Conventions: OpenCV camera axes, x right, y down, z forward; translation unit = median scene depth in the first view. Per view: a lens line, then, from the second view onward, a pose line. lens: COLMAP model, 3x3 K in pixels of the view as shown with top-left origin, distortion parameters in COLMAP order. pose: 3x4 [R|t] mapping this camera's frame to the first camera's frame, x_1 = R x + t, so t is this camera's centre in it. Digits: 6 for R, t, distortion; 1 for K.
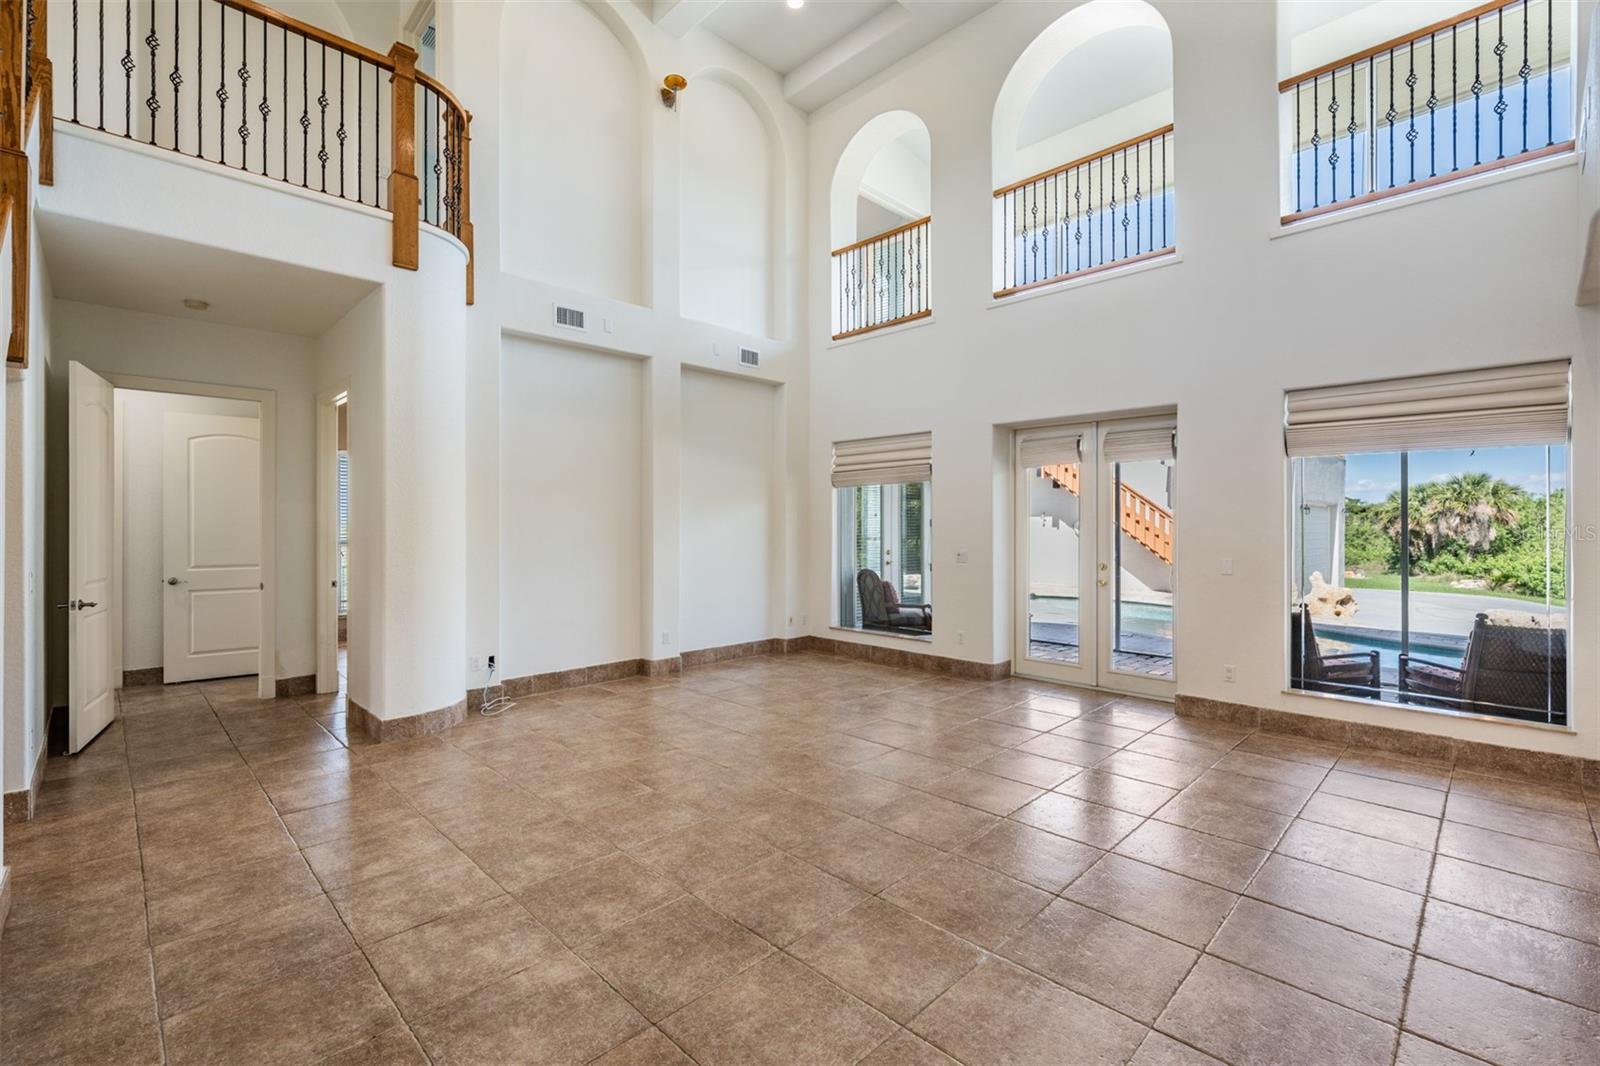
lens RADIAL K [[703.3, 0, 794.9], [0, 703.3, 519.9], [0, 0, 1]] dist [0.002298, -0.000597]
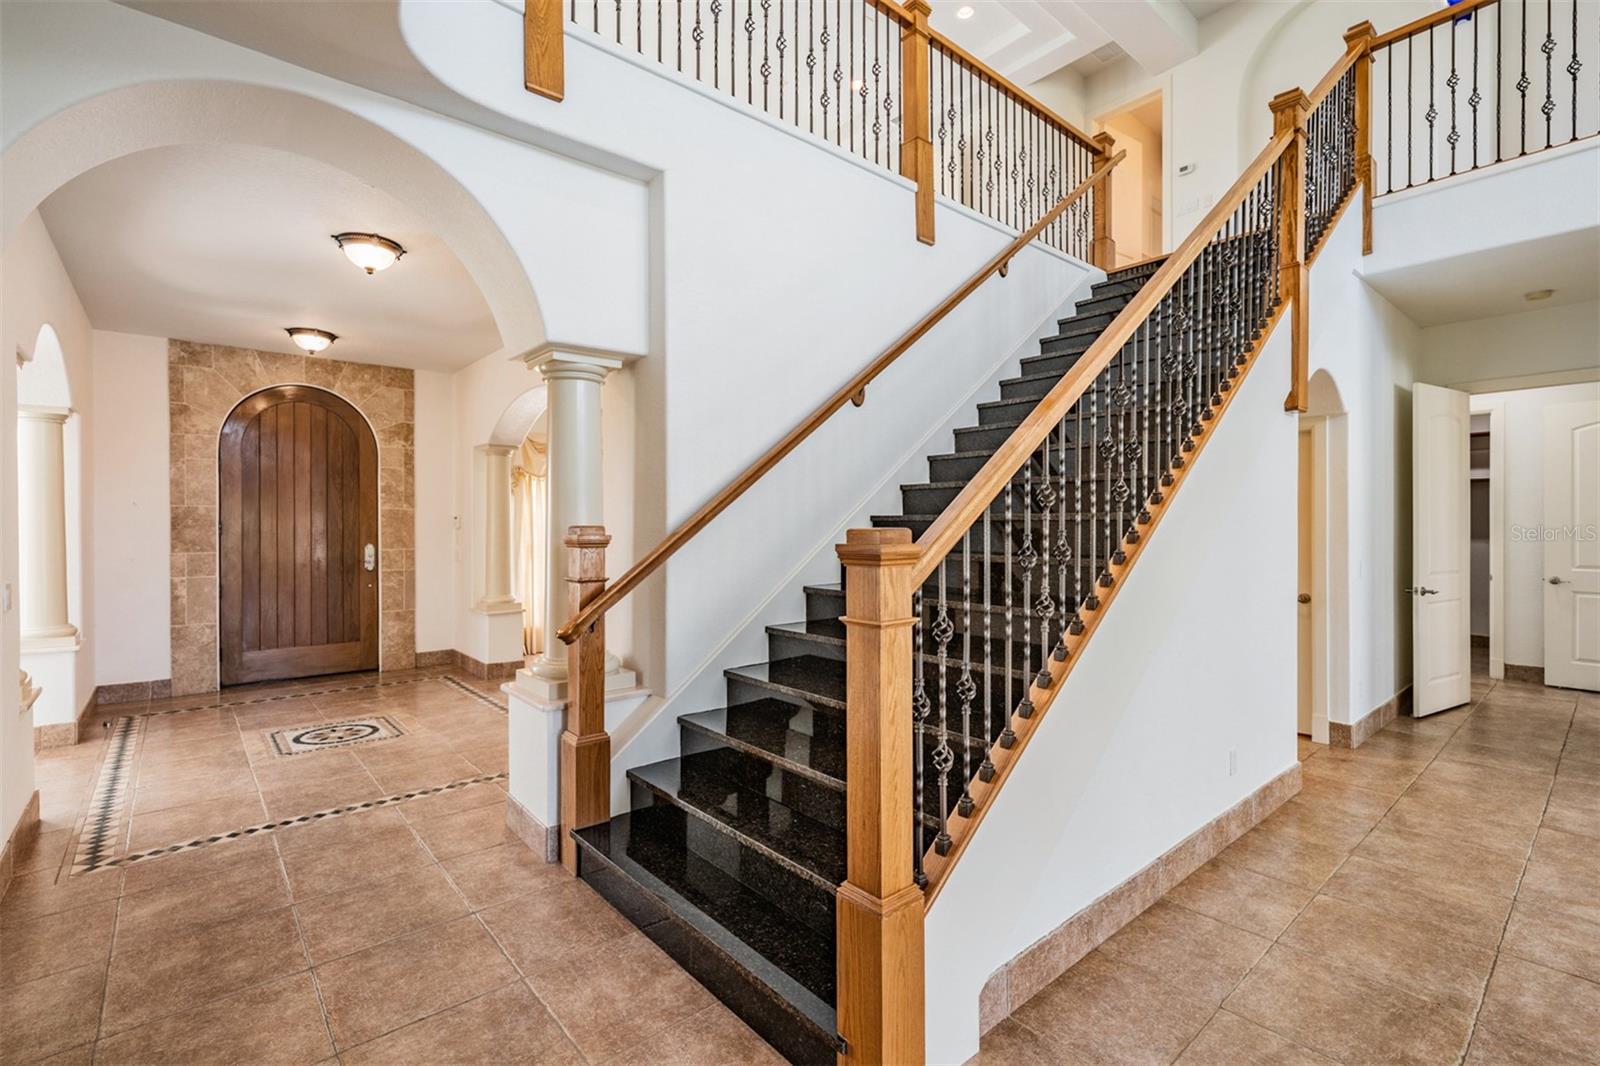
lens RADIAL K [[703.3, 0, 794.8], [0, 703.3, 529.7], [0, 0, 1]] dist [0.002298, -0.000597]
pose [[-0.064550, 0.008272, -0.997880, 0.297196], [0.010893, 0.999912, 0.007584, -0.001653], [0.997855, -0.010380, -0.064634, 0.058700]]
